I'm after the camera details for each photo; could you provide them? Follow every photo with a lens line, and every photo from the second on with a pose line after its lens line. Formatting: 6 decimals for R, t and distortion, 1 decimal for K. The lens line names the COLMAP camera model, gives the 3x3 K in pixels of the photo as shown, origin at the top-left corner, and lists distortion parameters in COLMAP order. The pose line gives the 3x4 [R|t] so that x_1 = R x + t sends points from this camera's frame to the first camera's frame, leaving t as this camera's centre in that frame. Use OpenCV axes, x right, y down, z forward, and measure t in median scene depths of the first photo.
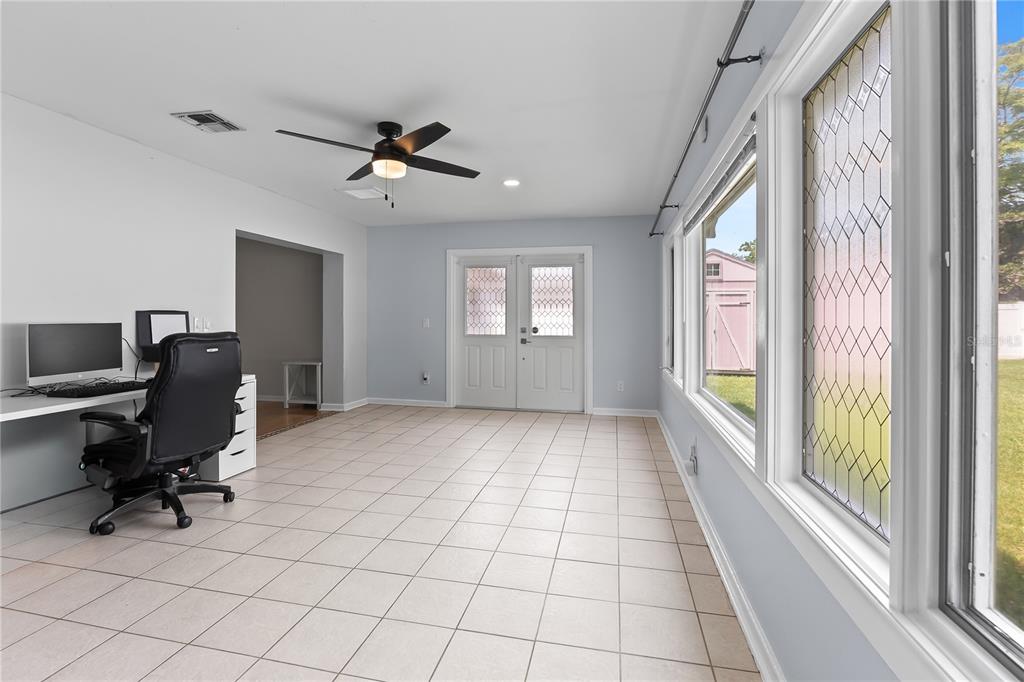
lens RADIAL K [[619.5, 0, 464.5], [0, 619.5, 317.9], [0, 0, 1]] dist [-0.019030, -0.001258]
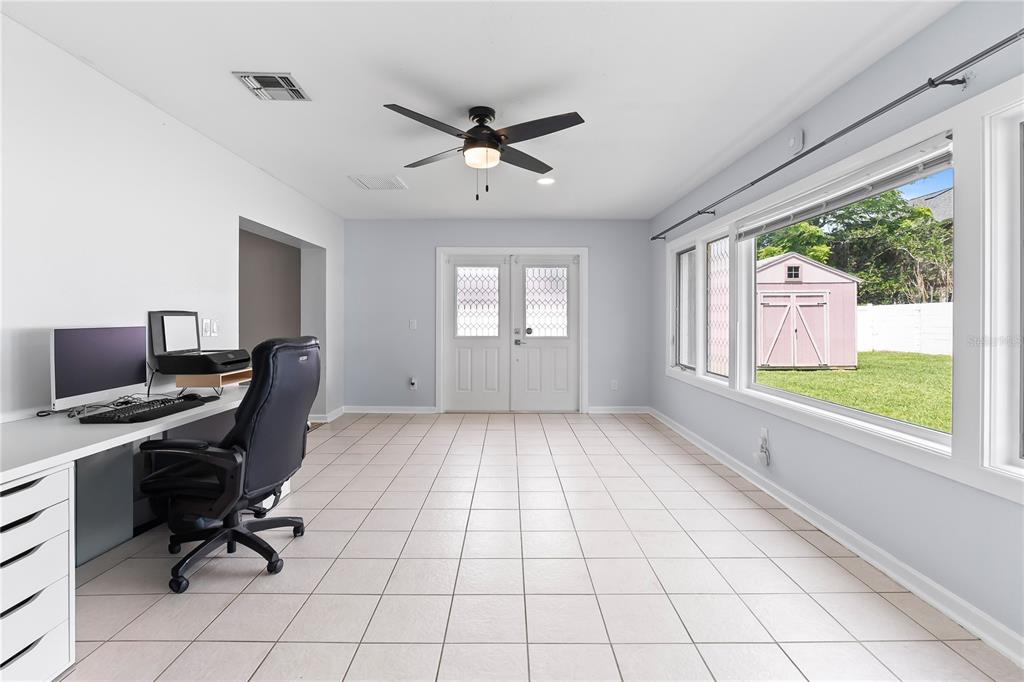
lens RADIAL K [[619.5, 0, 514.7], [0, 619.5, 319.8], [0, 0, 1]] dist [-0.019030, -0.001258]
pose [[0.959338, -0.004835, 0.282220, -0.294427], [0.004232, 0.999987, 0.002745, -0.000828], [-0.282230, -0.001439, 0.959346, 0.087758]]
